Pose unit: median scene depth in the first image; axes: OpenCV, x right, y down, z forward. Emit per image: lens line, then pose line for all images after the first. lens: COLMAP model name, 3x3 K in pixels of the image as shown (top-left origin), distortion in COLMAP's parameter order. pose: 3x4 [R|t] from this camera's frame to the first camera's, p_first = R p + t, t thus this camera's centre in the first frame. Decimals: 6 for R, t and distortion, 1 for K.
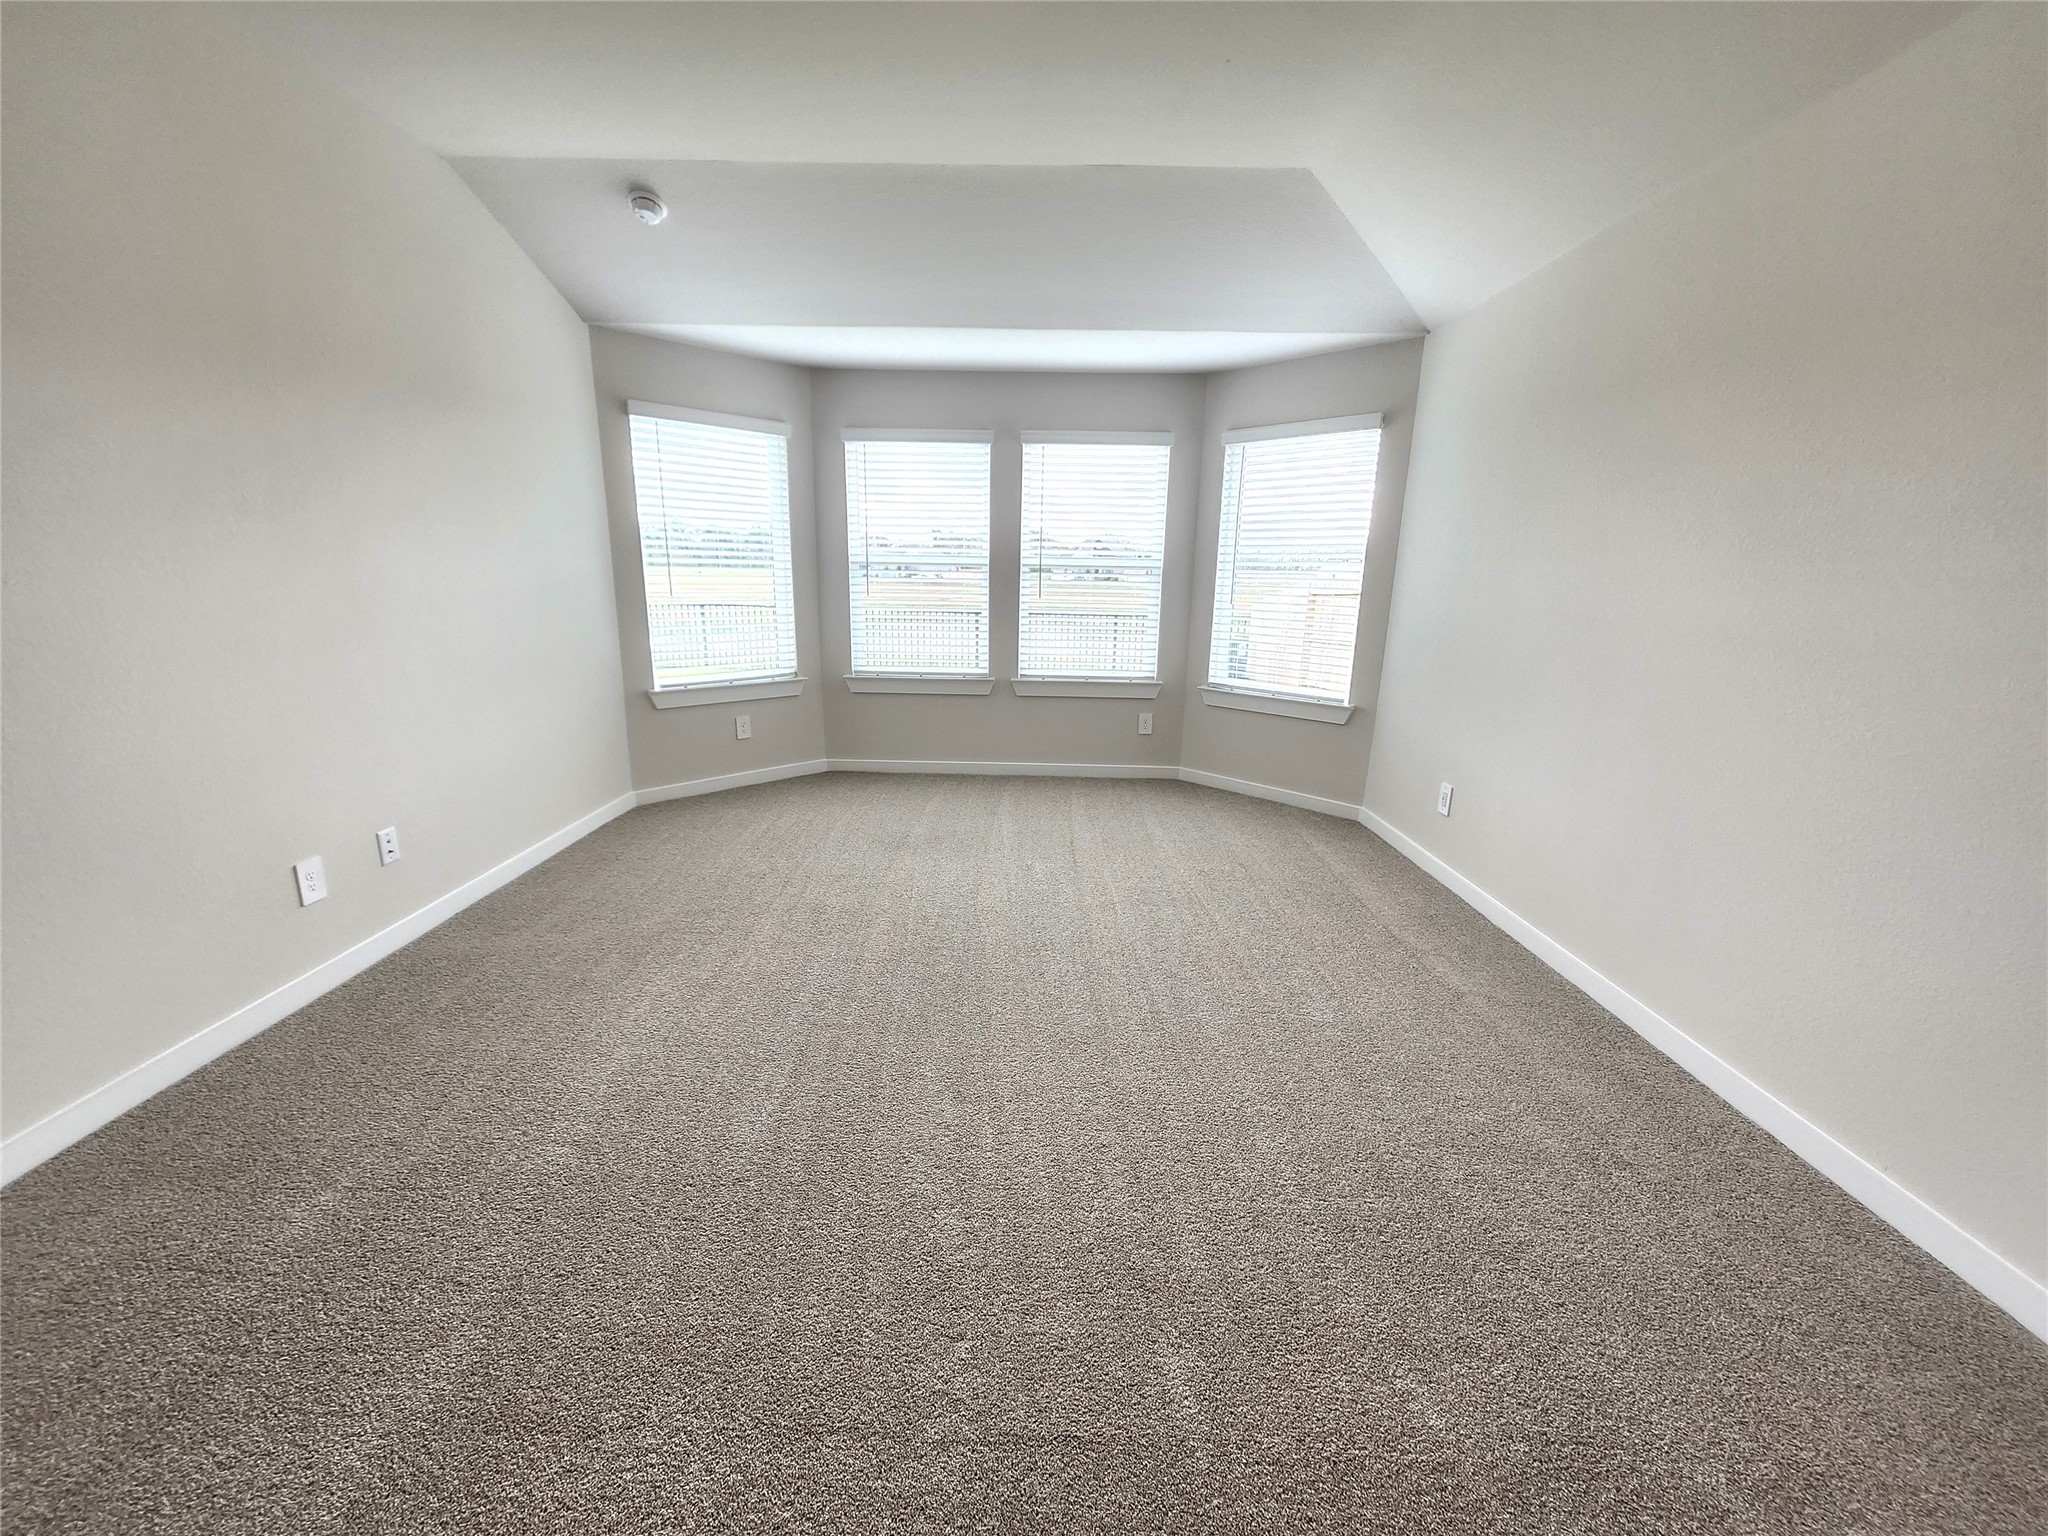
lens RADIAL K [[805.2, 0, 1024.0], [0, 805.2, 768.0], [0, 0, 1]] dist [-0.001628, -0.000406]
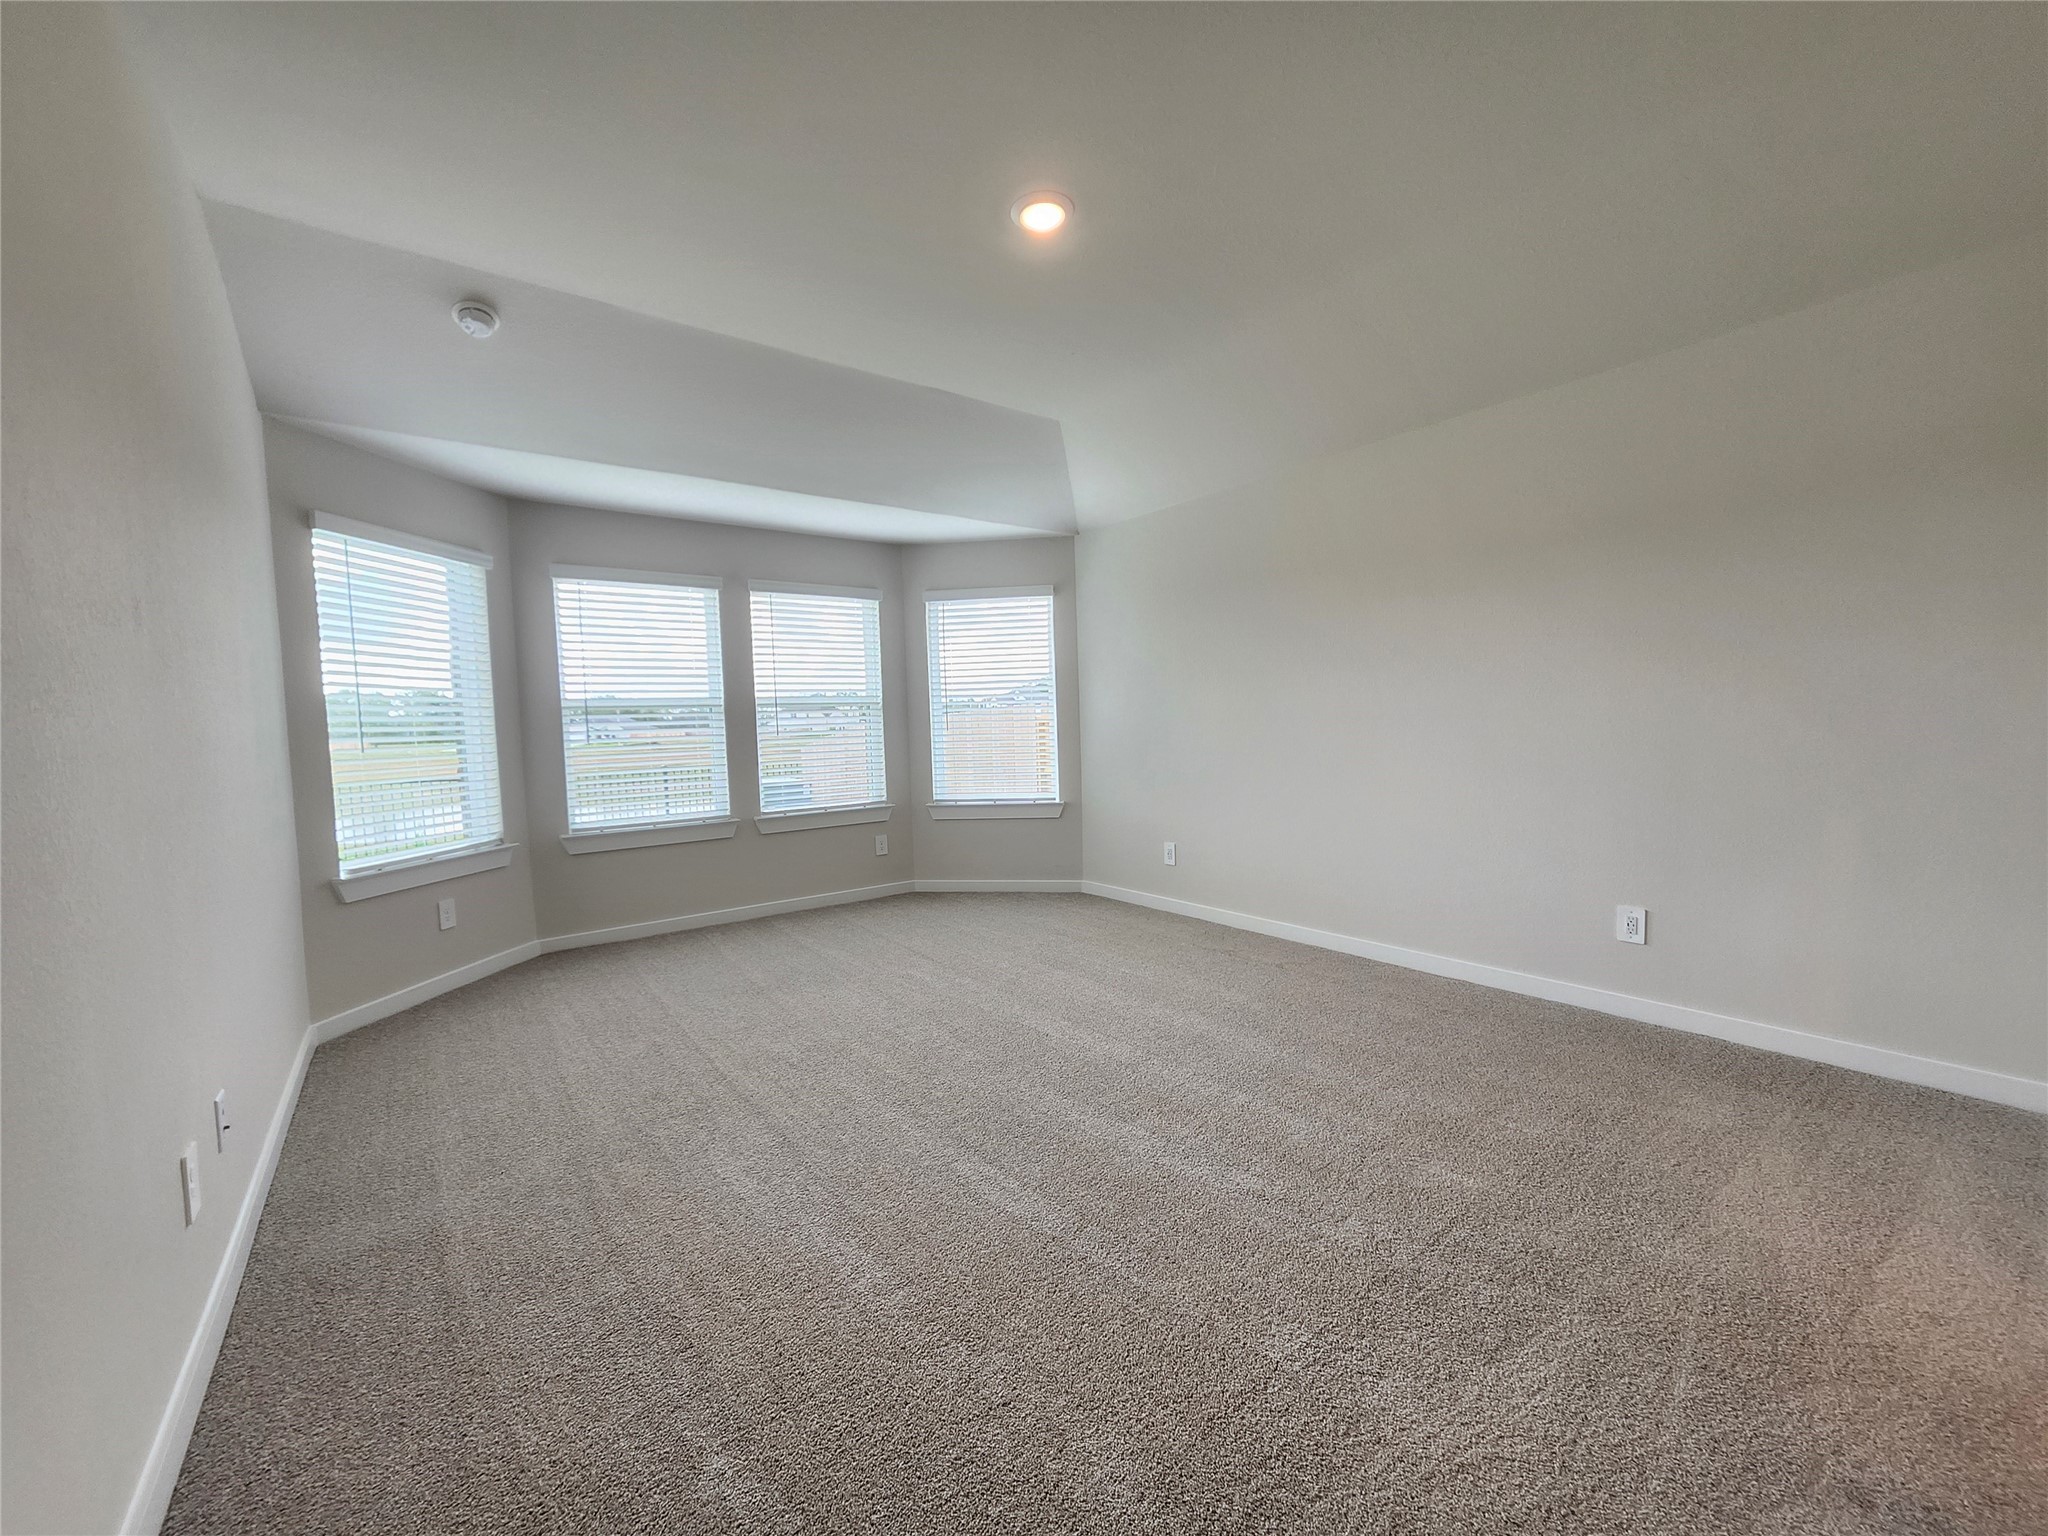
lens RADIAL K [[805.2, 0, 1024.0], [0, 805.2, 768.0], [0, 0, 1]] dist [-0.001628, -0.000406]
pose [[0.788926, -0.076809, 0.609669, -0.392450], [0.188487, 0.974578, -0.121125, 0.012354], [-0.584866, 0.210473, 0.783347, 0.027988]]
